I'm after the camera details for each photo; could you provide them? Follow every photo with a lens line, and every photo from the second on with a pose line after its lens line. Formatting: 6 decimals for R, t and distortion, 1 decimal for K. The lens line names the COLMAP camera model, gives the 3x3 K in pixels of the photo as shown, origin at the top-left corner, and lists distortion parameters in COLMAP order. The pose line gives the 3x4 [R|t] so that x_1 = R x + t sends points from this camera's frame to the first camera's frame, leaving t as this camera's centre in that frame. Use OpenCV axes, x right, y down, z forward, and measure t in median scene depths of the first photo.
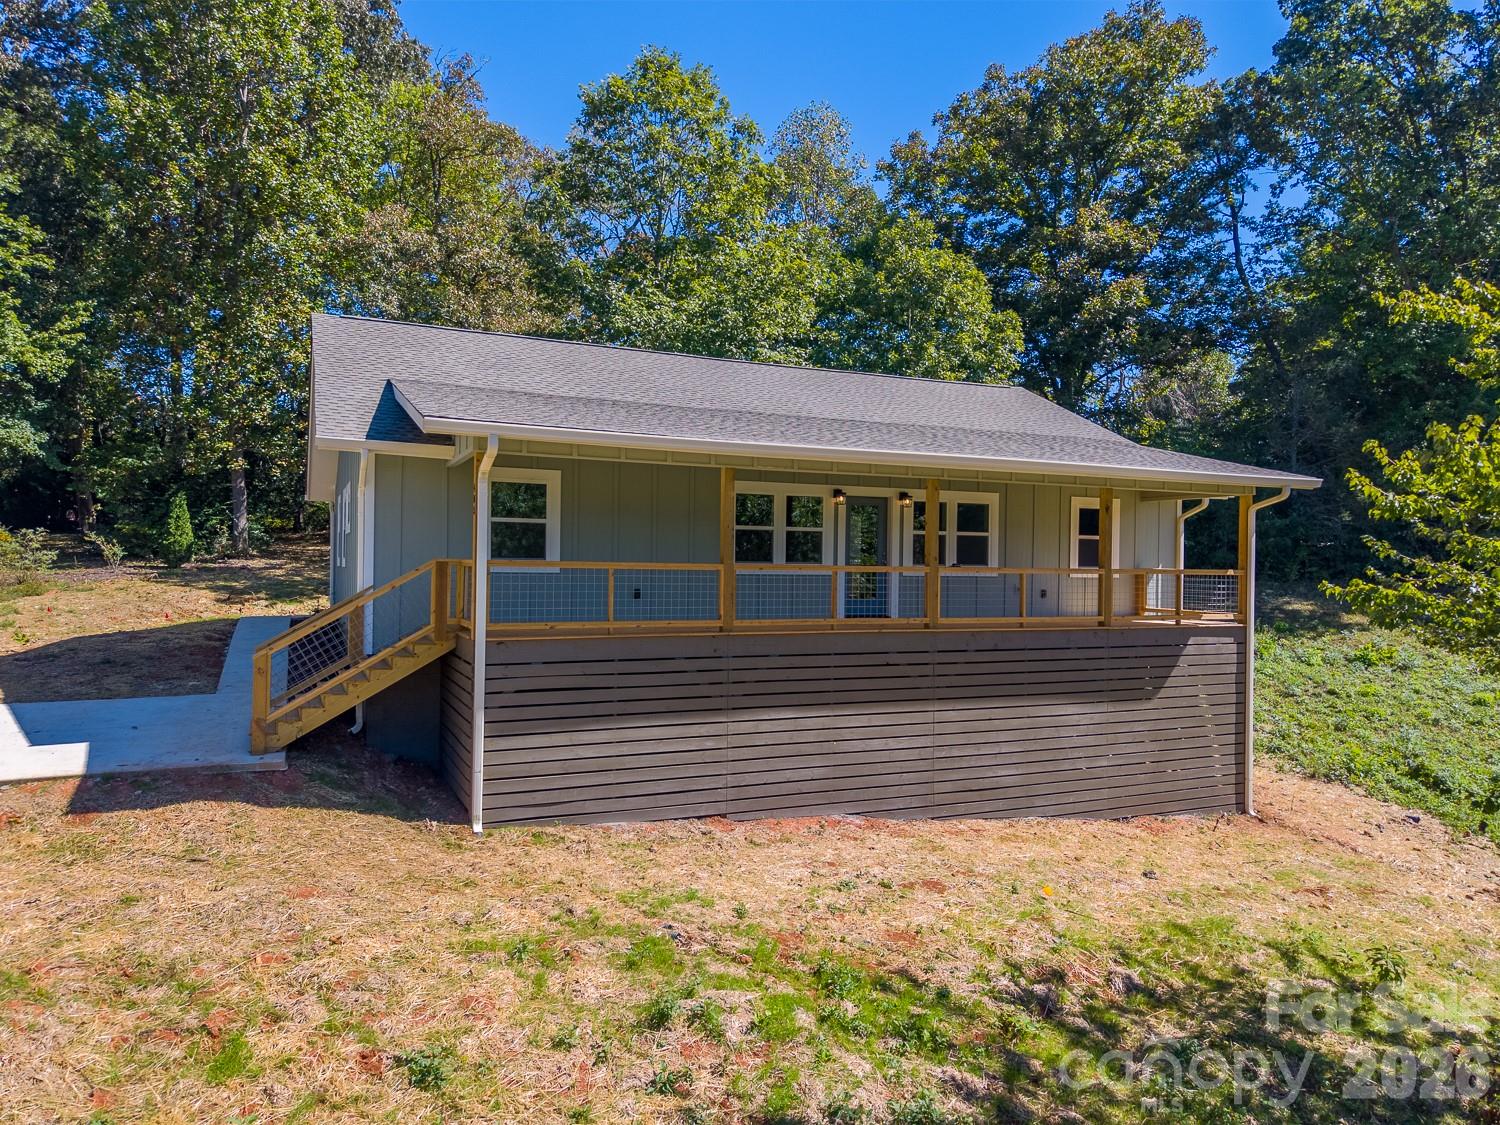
lens RADIAL K [[1013.0, 0, 753.4], [0, 1013.0, 563.7], [0, 0, 1]] dist [0.030749, -0.031157]
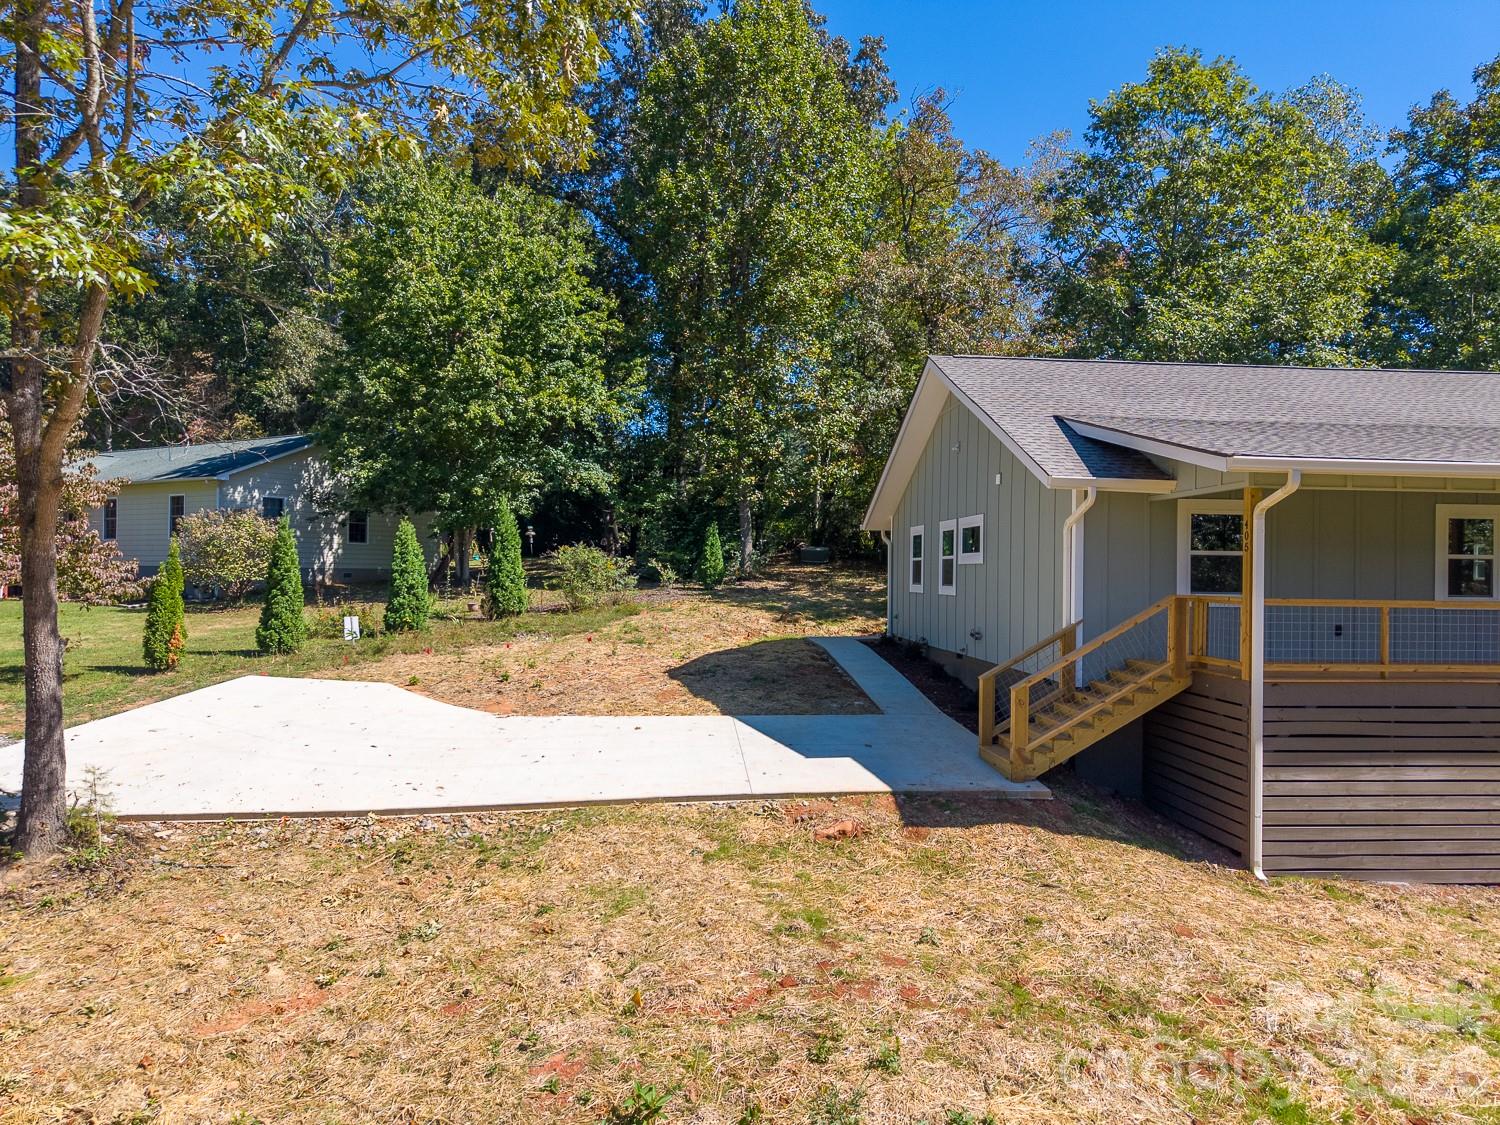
lens RADIAL K [[1013.0, 0, 752.3], [0, 1013.0, 566.5], [0, 0, 1]] dist [0.030749, -0.031157]
pose [[0.941119, -0.003230, -0.338061, -0.315910], [-0.000388, 0.999943, -0.010634, -0.019363], [0.338076, 0.010139, 0.941064, -0.067292]]
